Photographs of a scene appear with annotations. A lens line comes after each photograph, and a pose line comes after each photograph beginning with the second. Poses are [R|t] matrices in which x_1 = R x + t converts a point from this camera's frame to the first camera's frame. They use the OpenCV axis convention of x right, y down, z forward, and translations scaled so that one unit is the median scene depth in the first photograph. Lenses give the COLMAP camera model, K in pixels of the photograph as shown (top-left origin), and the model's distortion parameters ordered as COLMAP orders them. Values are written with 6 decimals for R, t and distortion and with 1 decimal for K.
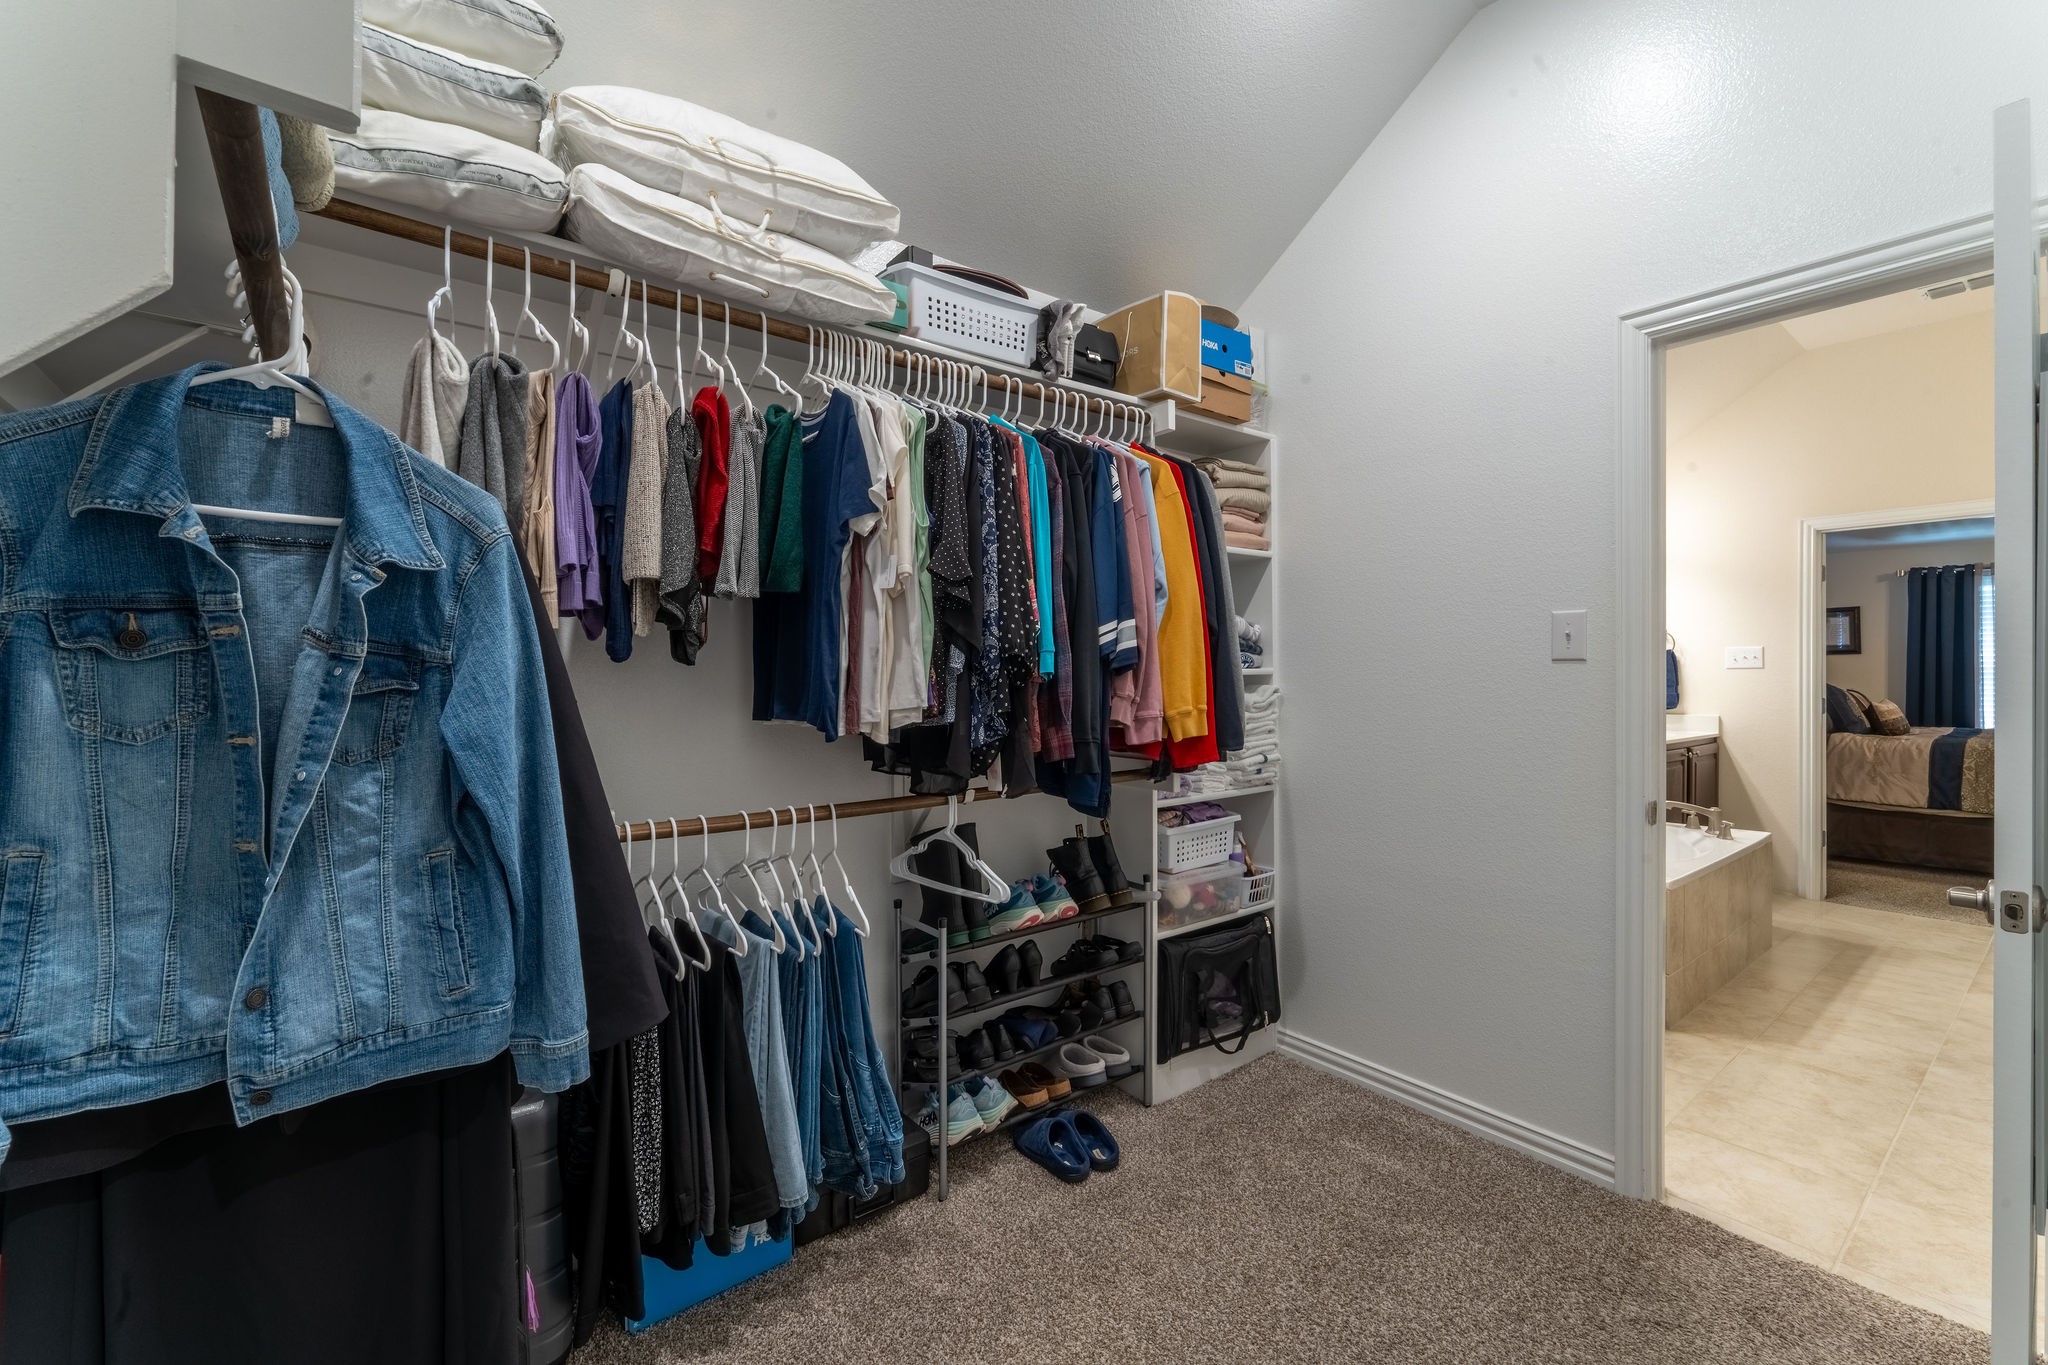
lens RADIAL K [[861.3, 0, 1024.0], [0, 861.3, 682.5], [0, 0, 1]] dist [-0.001422, 0.000099]
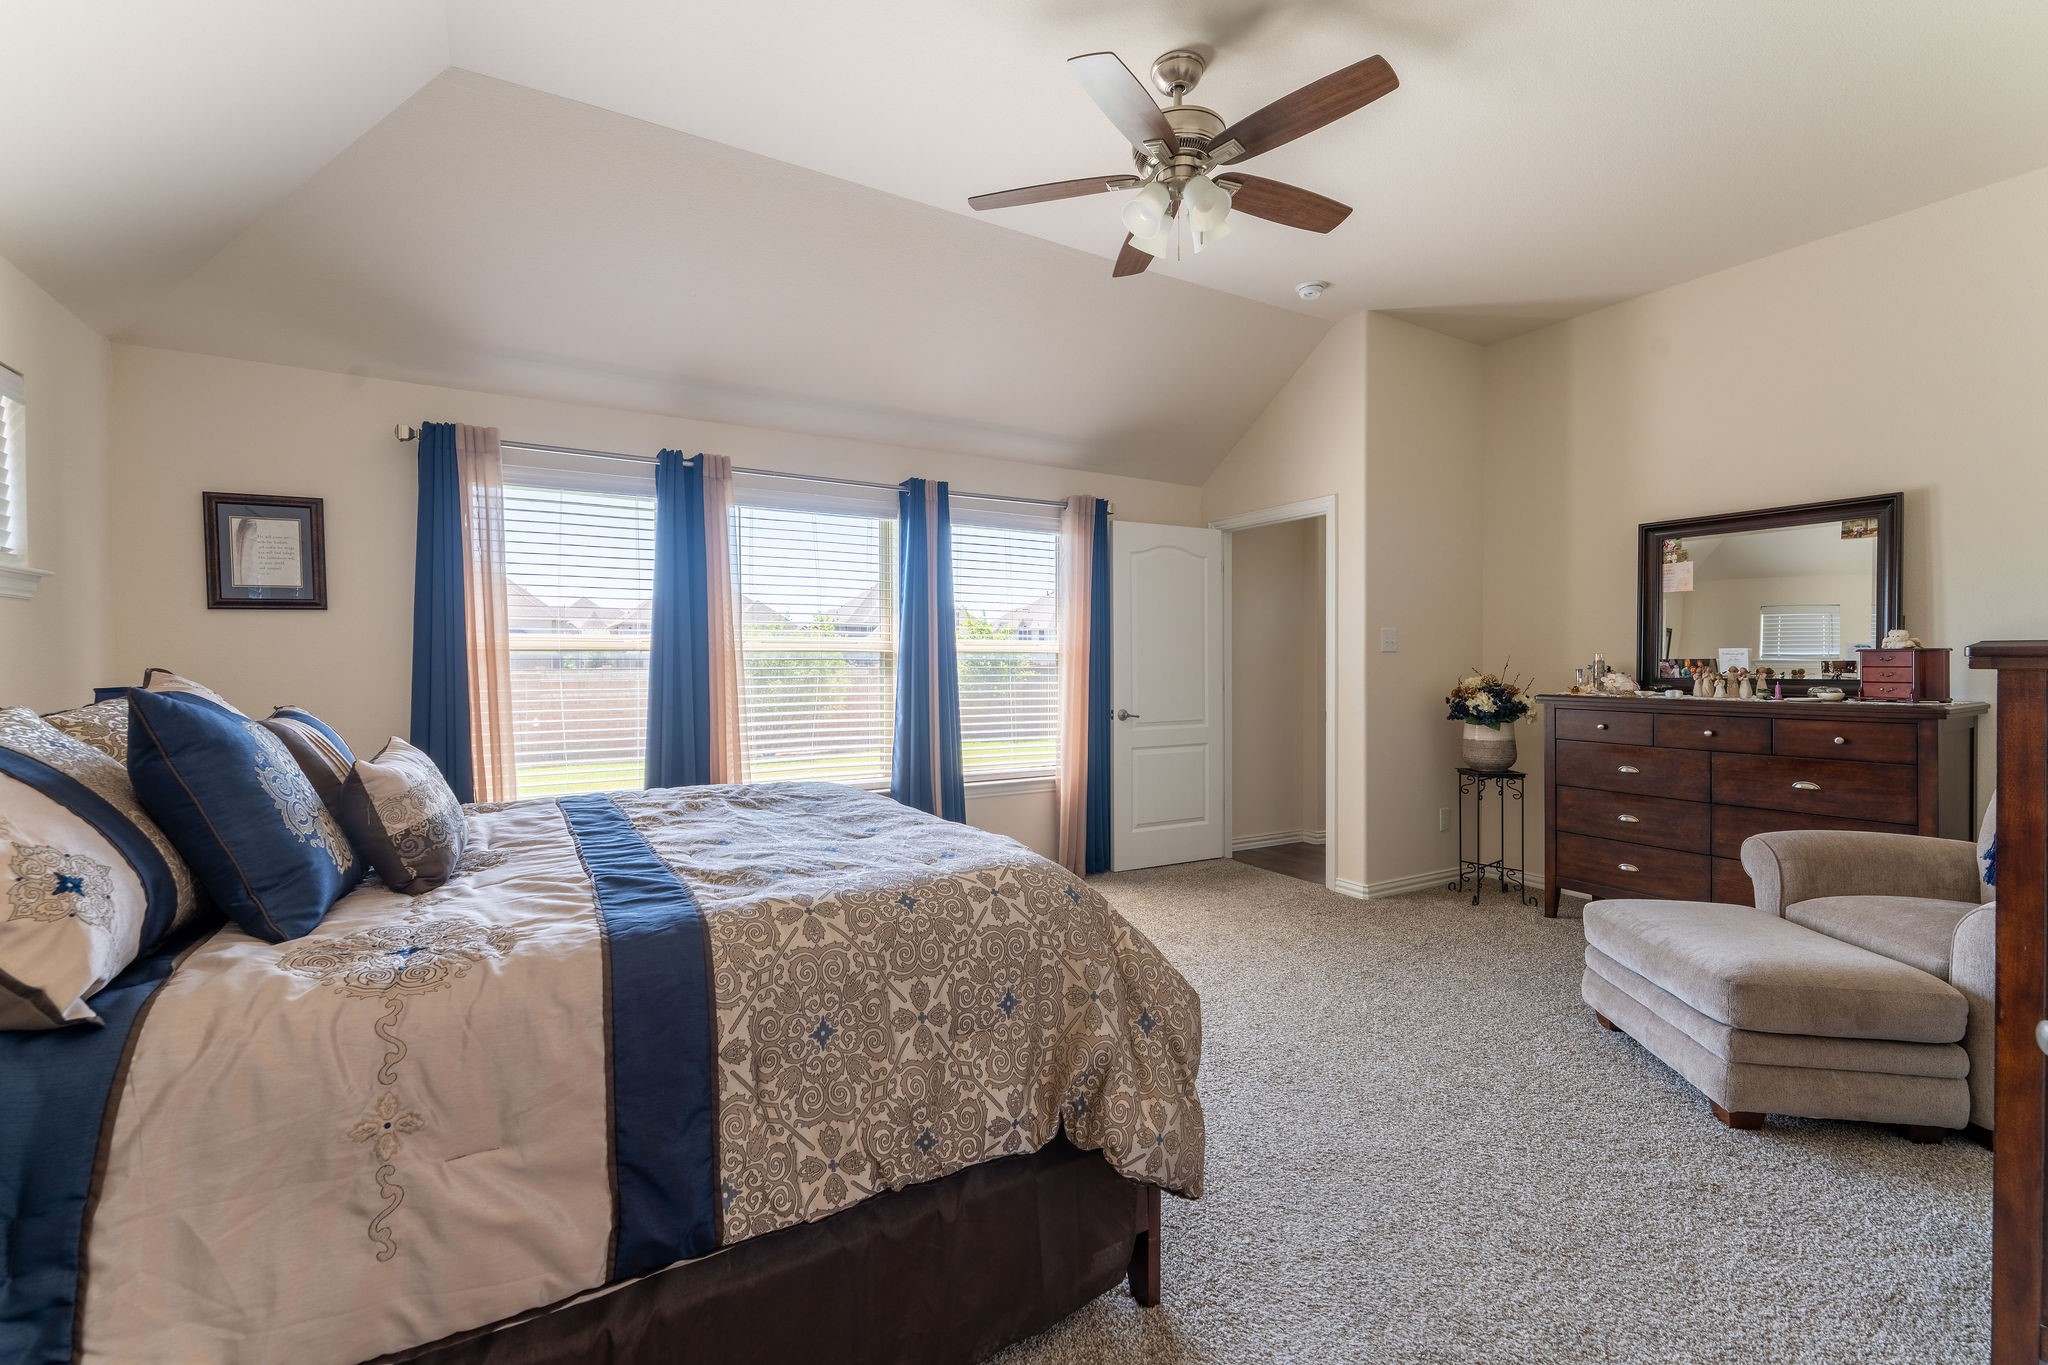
lens RADIAL K [[861.3, 0, 1024.0], [0, 861.3, 682.5], [0, 0, 1]] dist [-0.001422, 0.000099]
pose [[0.128962, -0.020232, 0.991443, 0.818831], [0.007048, 0.999785, 0.019485, -0.005023], [-0.991624, 0.004475, 0.129077, 0.831325]]
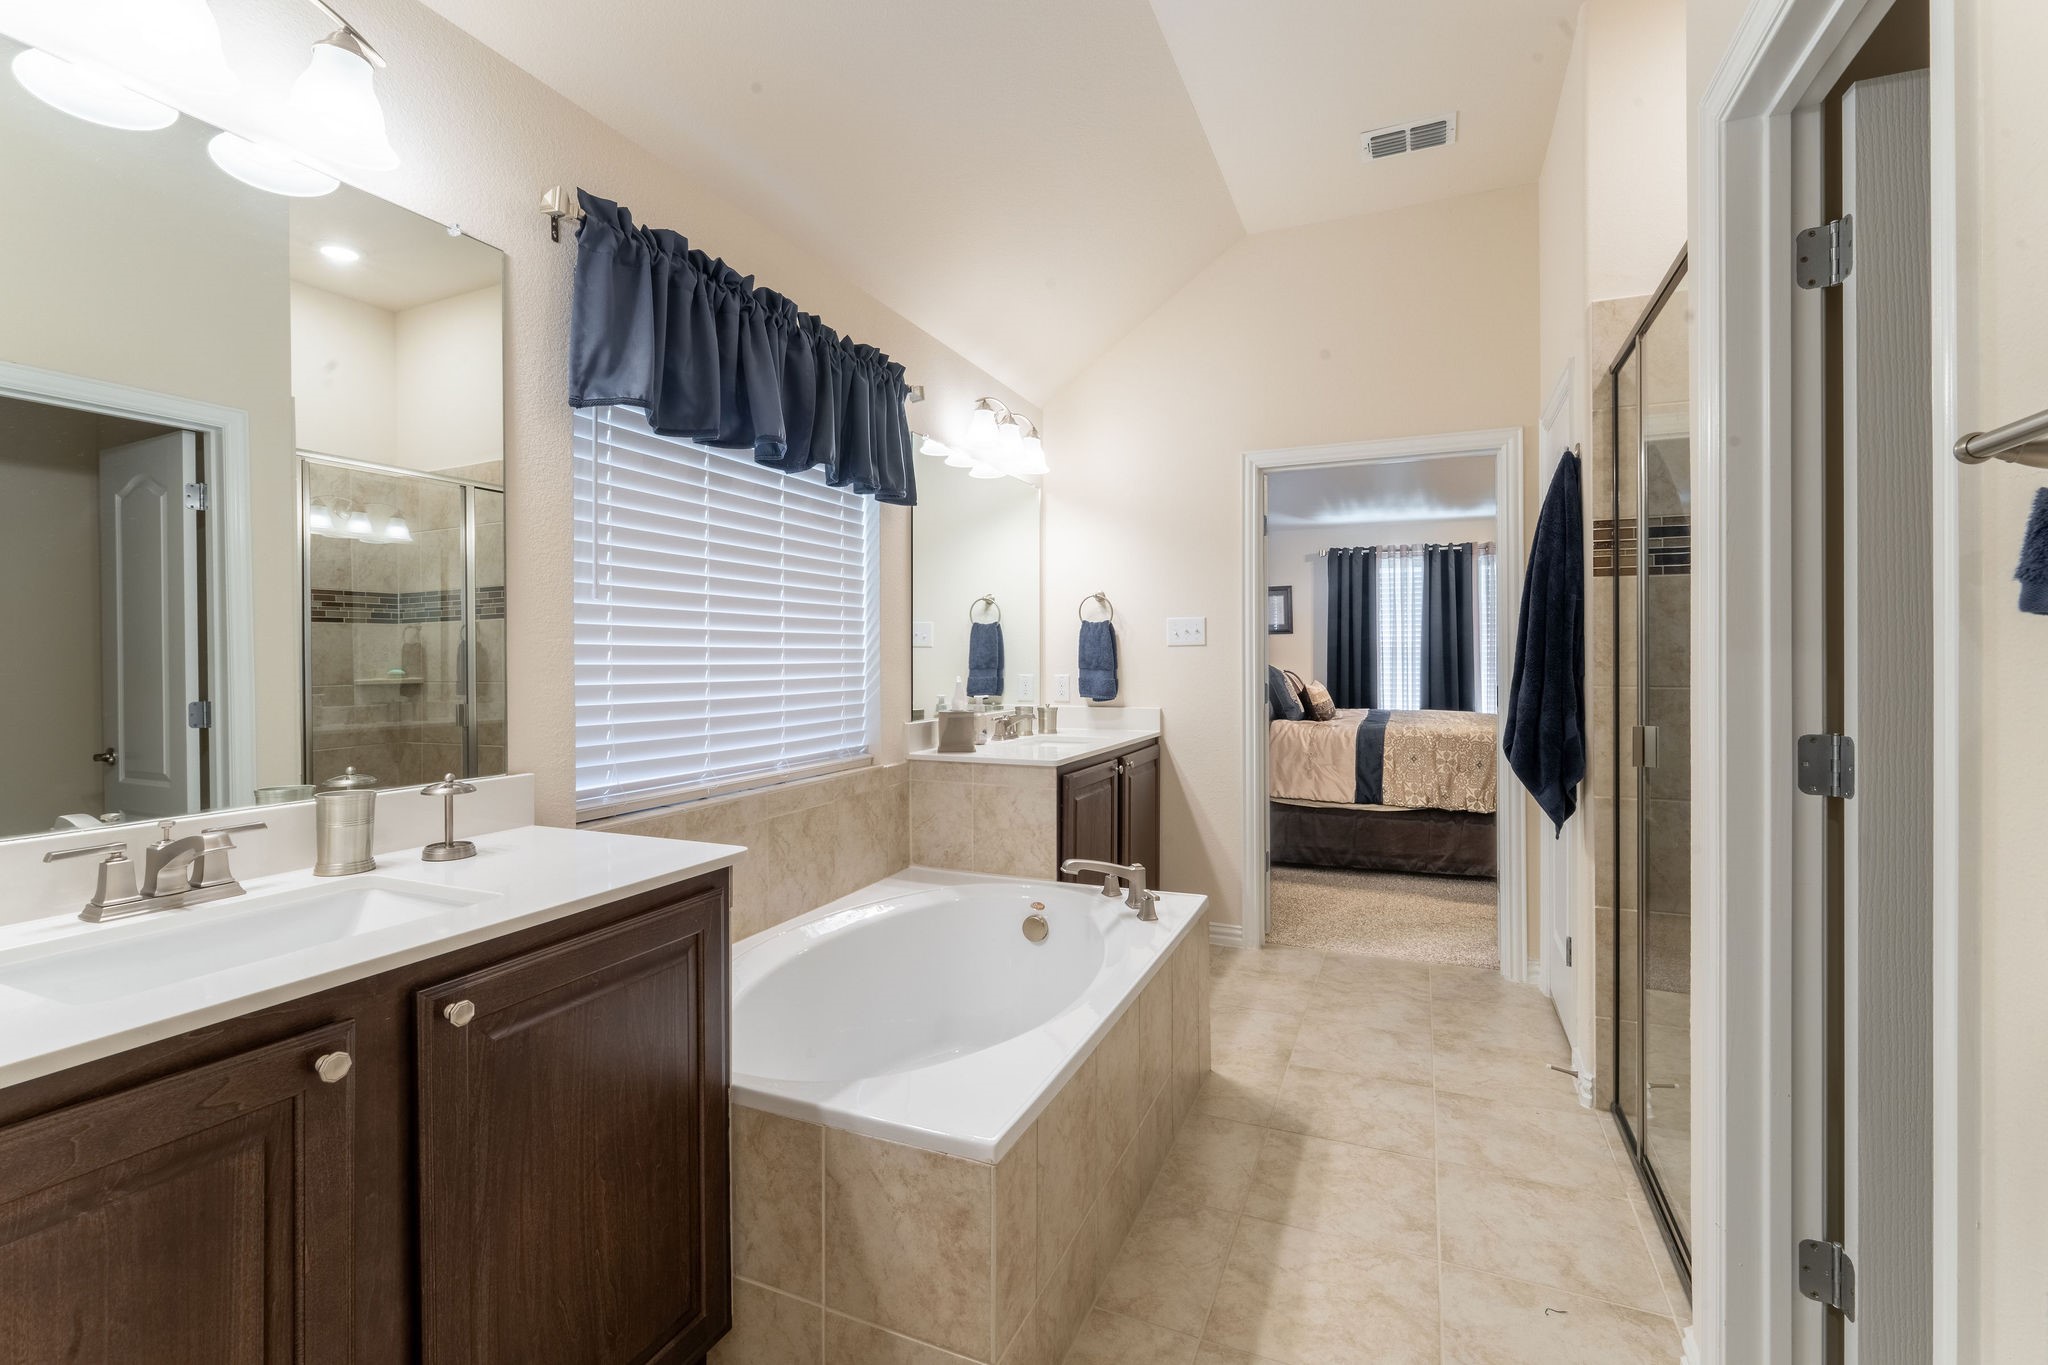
lens RADIAL K [[871.0, 0, 1023.8], [0, 871.0, 657.8], [0, 0, 1]] dist [-0.002987, 0.000037]
pose [[0.886649, -0.001896, 0.462439, 0.318508], [0.004746, 0.999976, -0.005000, -0.002278], [-0.462419, 0.006628, 0.886637, 0.345811]]
